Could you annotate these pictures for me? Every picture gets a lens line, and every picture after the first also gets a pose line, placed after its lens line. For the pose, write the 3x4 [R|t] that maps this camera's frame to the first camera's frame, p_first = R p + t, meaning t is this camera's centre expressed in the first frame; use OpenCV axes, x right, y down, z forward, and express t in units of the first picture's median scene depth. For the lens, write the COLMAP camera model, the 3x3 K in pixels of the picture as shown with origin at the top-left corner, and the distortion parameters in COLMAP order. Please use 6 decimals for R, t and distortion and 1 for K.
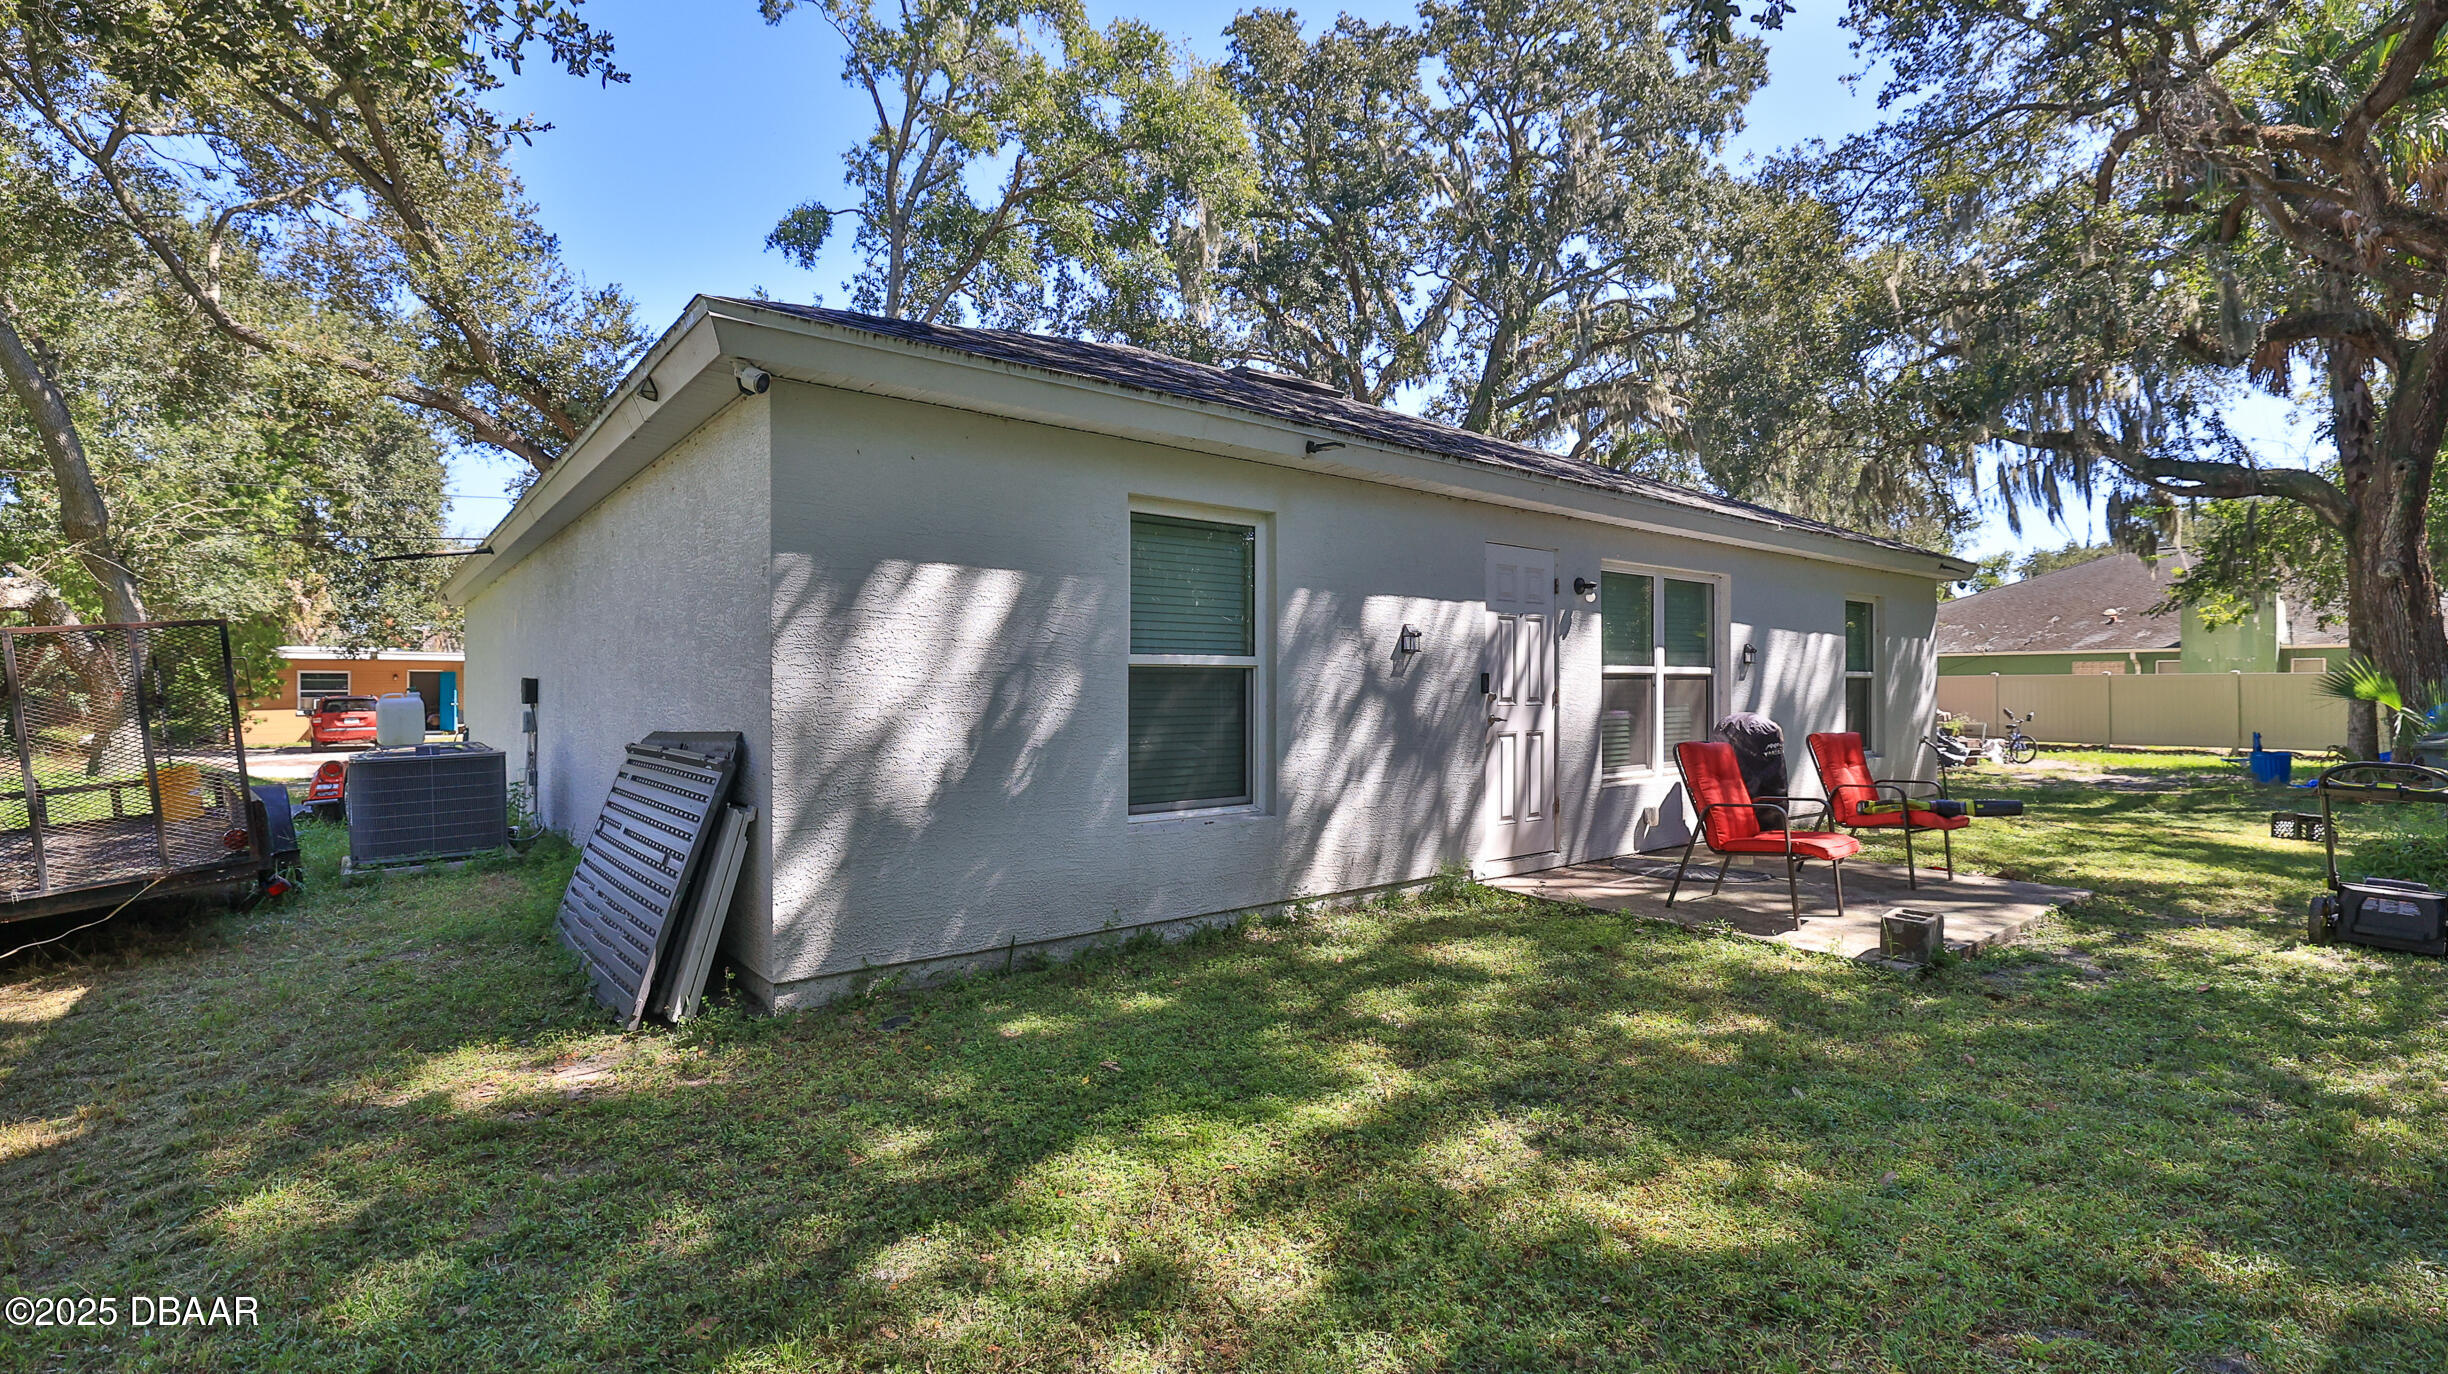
lens RADIAL K [[1083.1, 0, 1216.2], [0, 1083.1, 686.8], [0, 0, 1]] dist [0.000329, 0.000363]
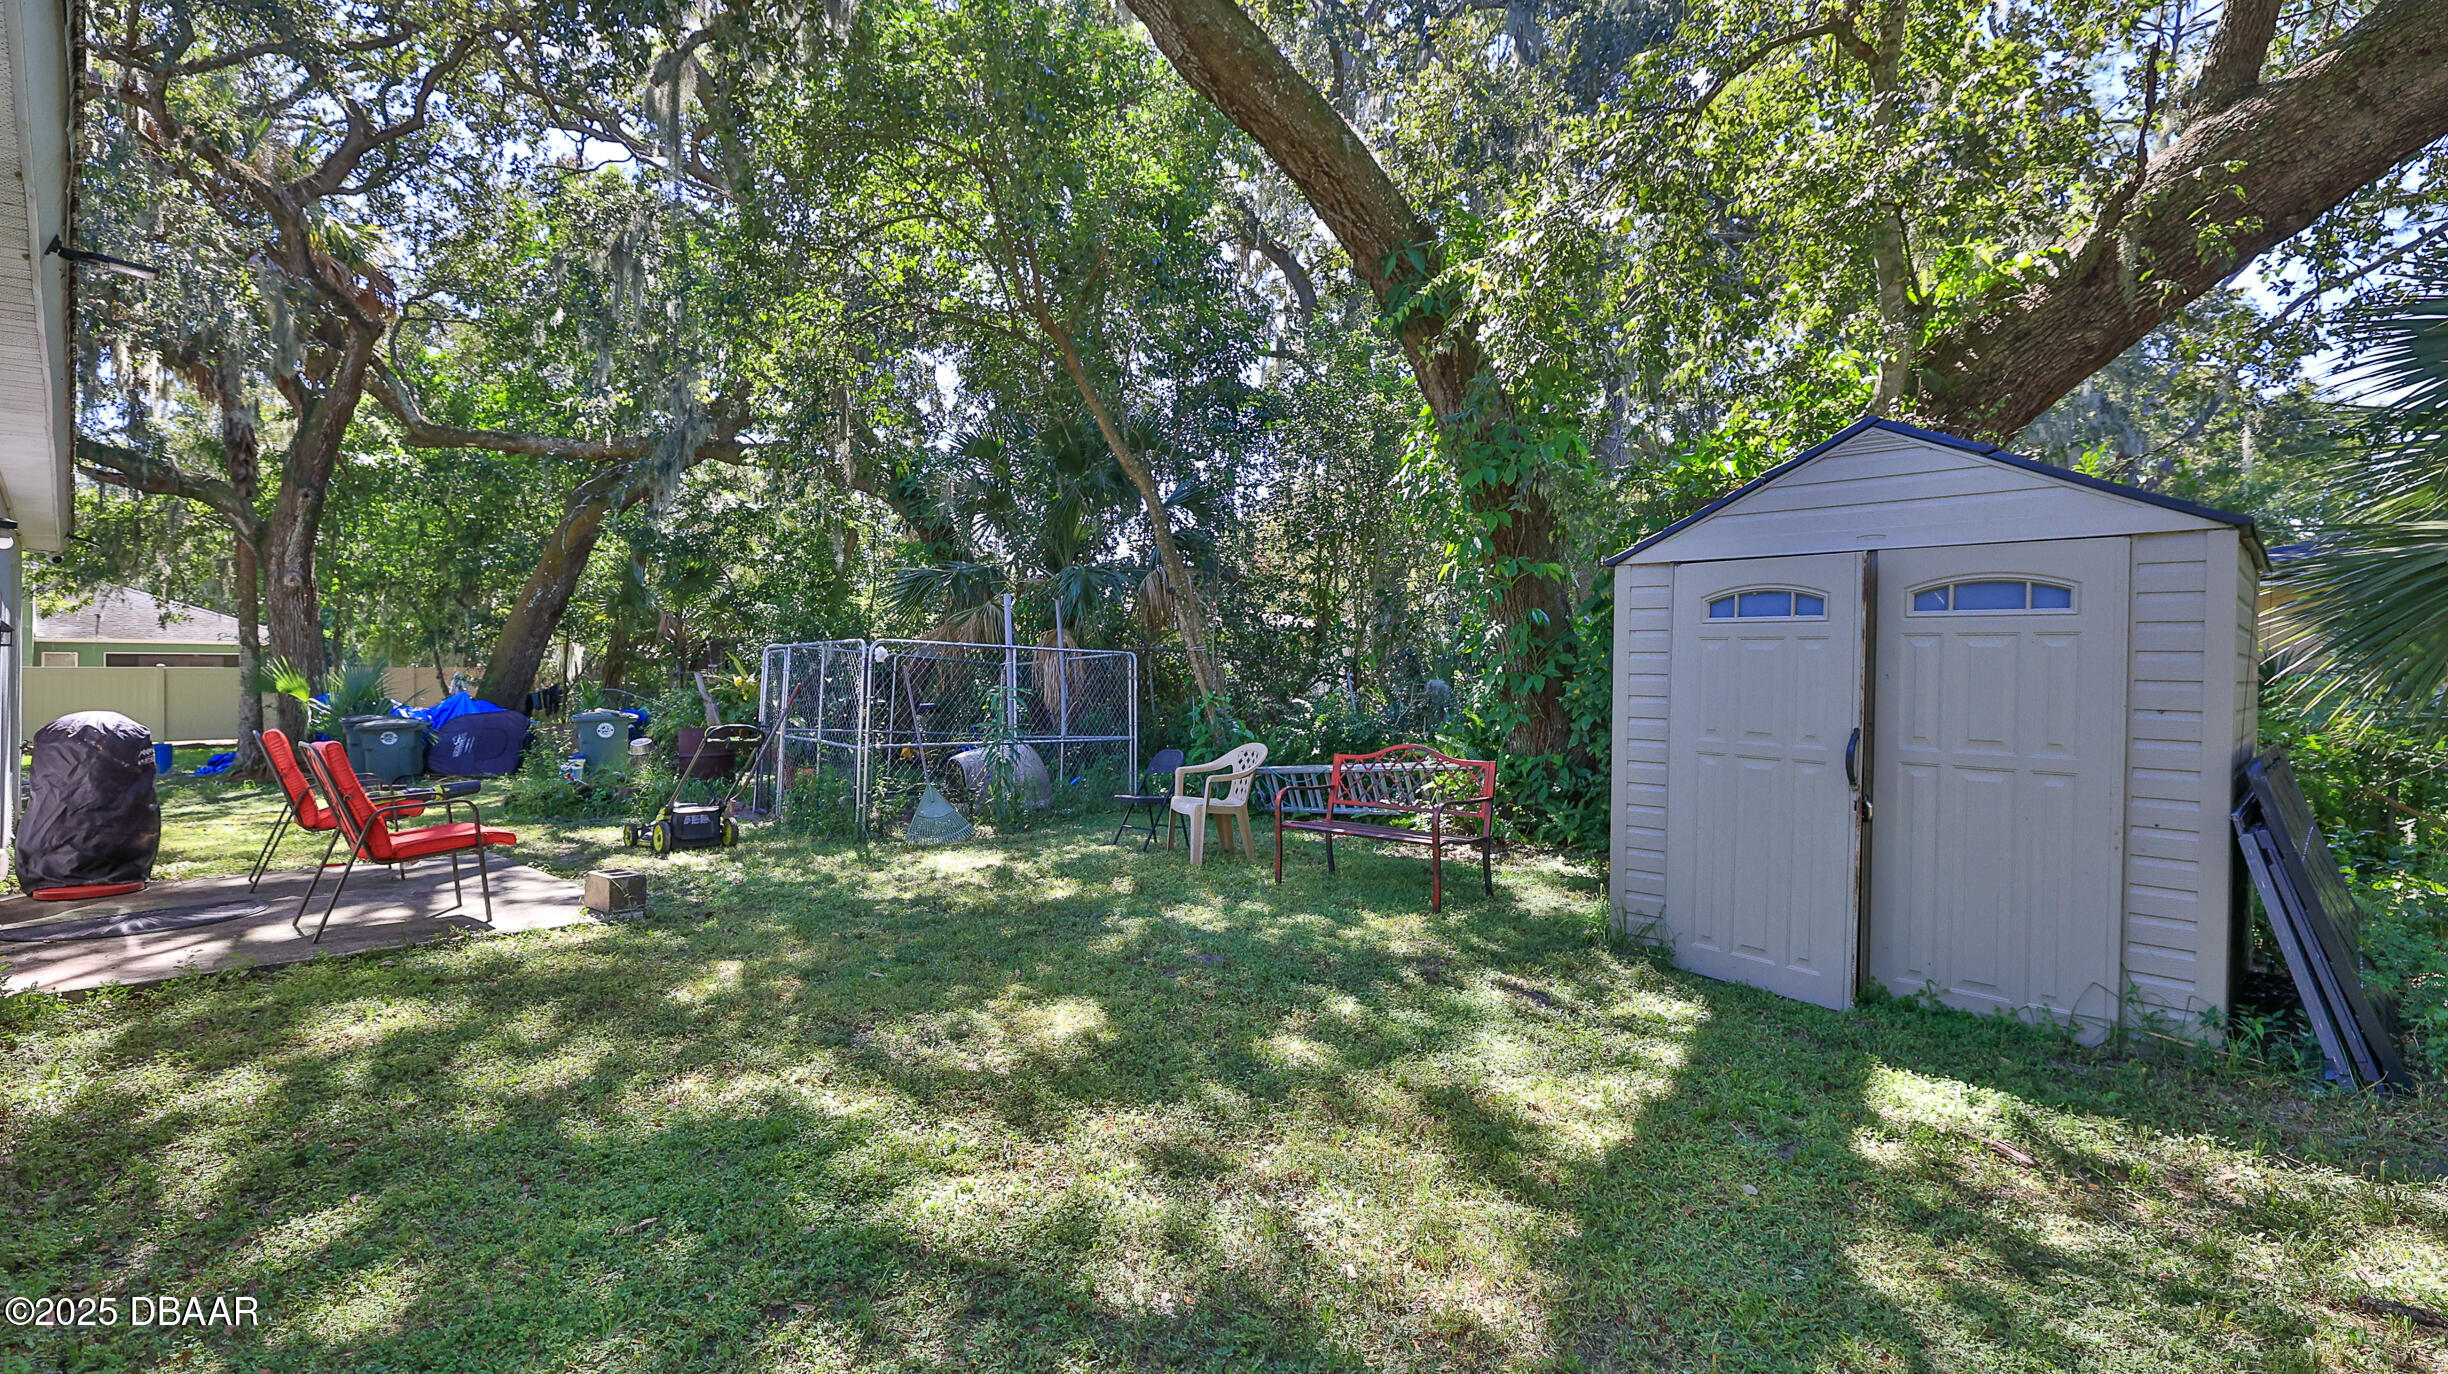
lens RADIAL K [[1083.1, 0, 1216.1], [0, 1083.1, 685.1], [0, 0, 1]] dist [0.000329, 0.000363]
pose [[-0.126739, -0.008432, 0.991900, -0.942215], [0.006246, 0.999937, 0.009298, -0.001807], [-0.991916, 0.007374, -0.126678, 0.802106]]
